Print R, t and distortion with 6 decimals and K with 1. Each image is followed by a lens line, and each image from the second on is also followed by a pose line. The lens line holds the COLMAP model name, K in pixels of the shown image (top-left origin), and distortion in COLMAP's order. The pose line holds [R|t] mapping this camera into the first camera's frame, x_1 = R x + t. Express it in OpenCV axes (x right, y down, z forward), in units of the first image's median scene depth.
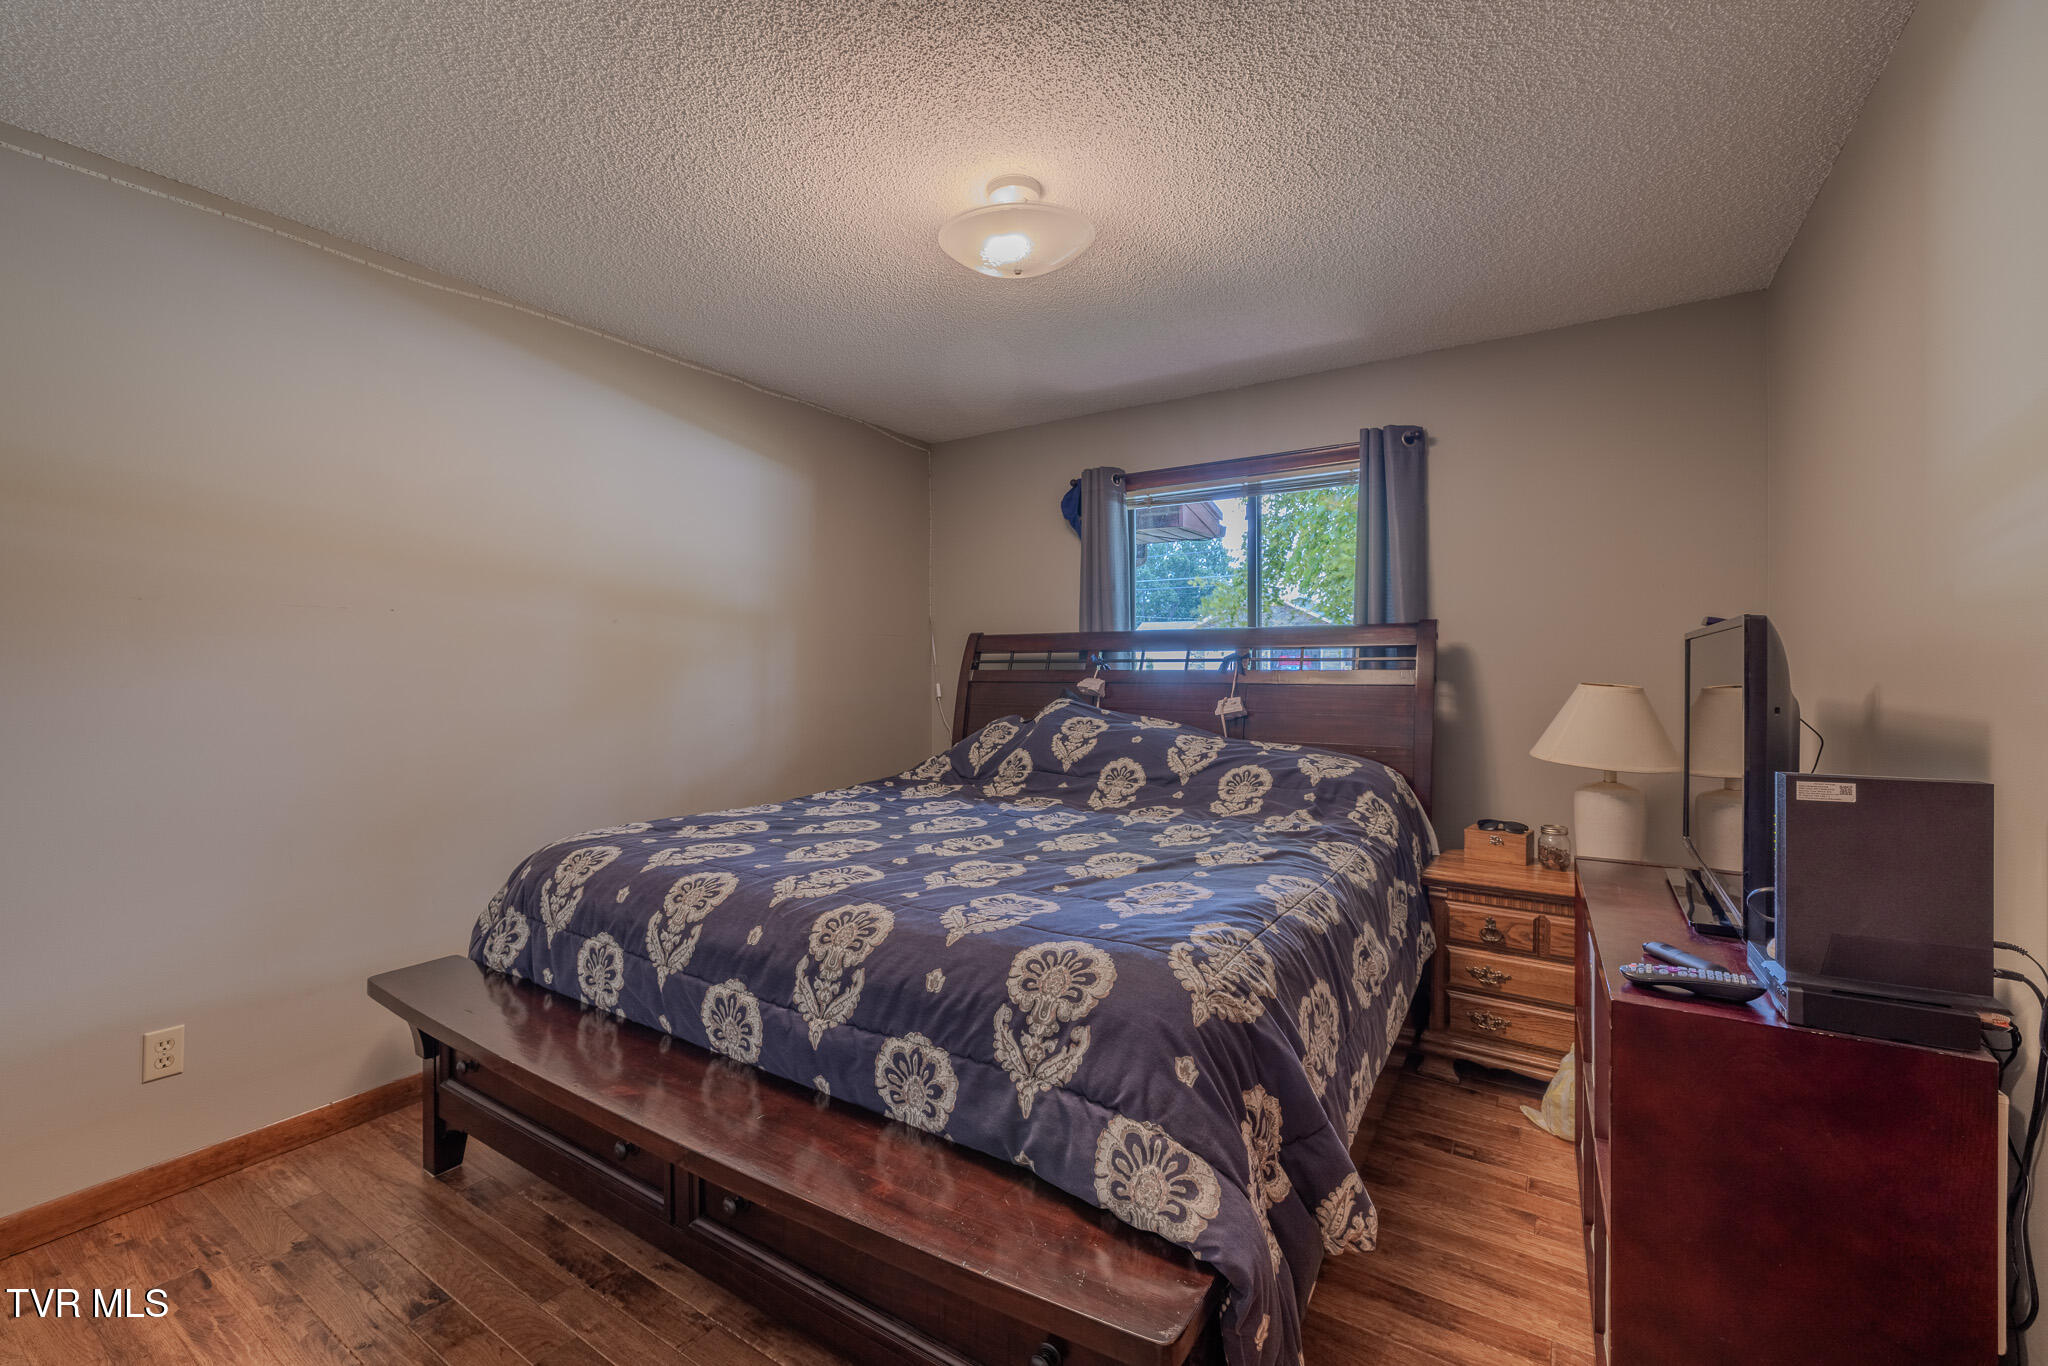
lens RADIAL K [[856.5, 0, 1014.5], [0, 856.5, 676.8], [0, 0, 1]] dist [-0.001174, -0.000240]
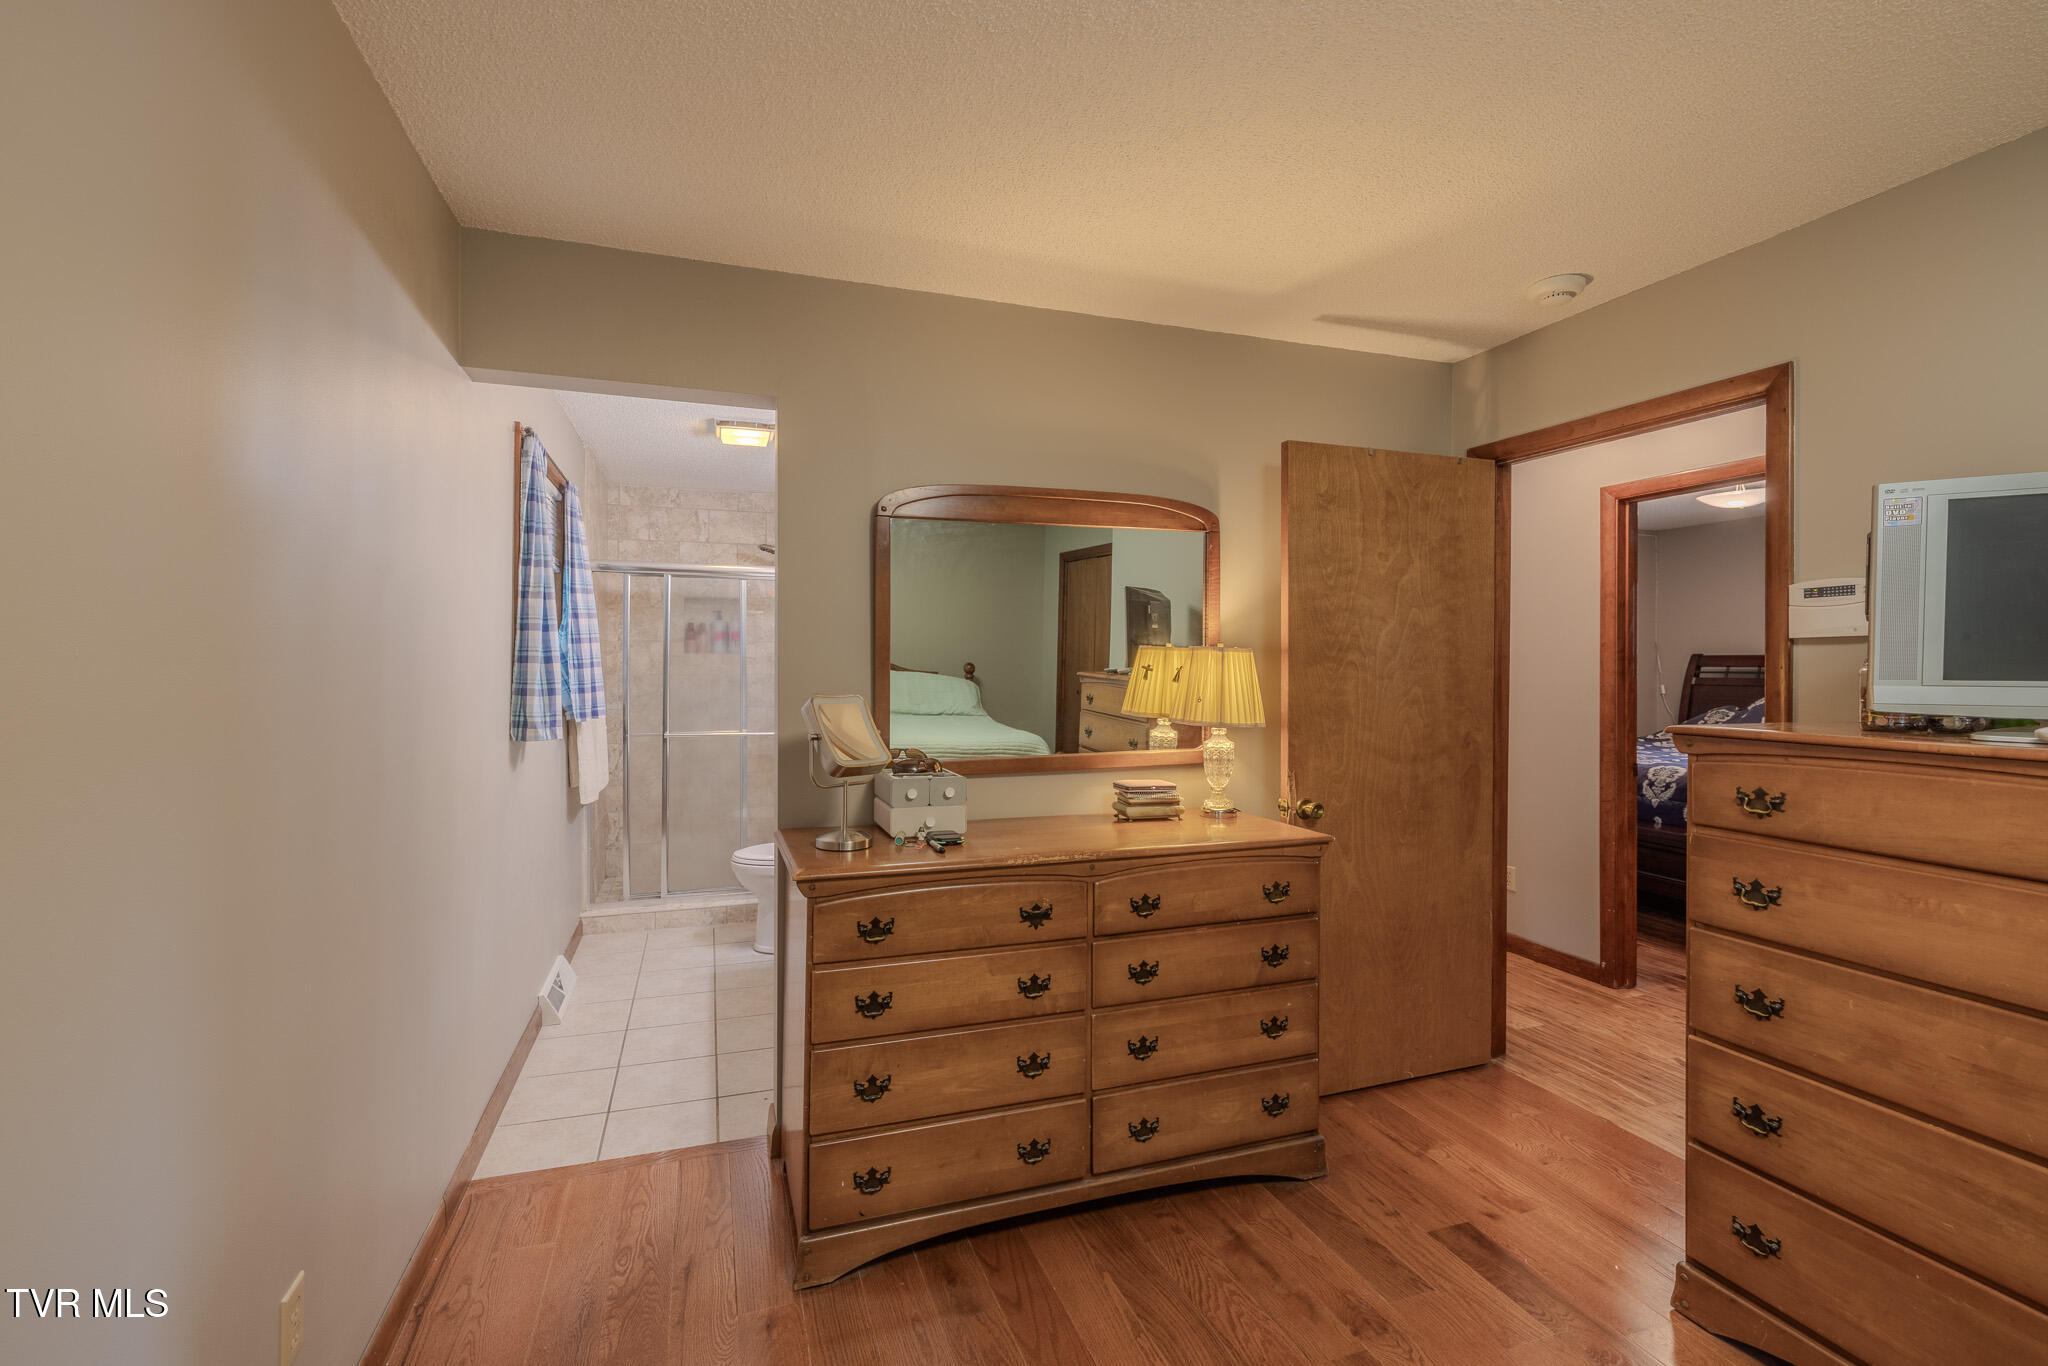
lens RADIAL K [[856.5, 0, 1009.0], [0, 856.5, 672.2], [0, 0, 1]] dist [-0.001174, -0.000240]
pose [[0.781584, 0.015249, -0.623614, -0.055109], [-0.014599, 0.999875, 0.006152, -0.008801], [0.623630, 0.004295, 0.781708, -1.081105]]
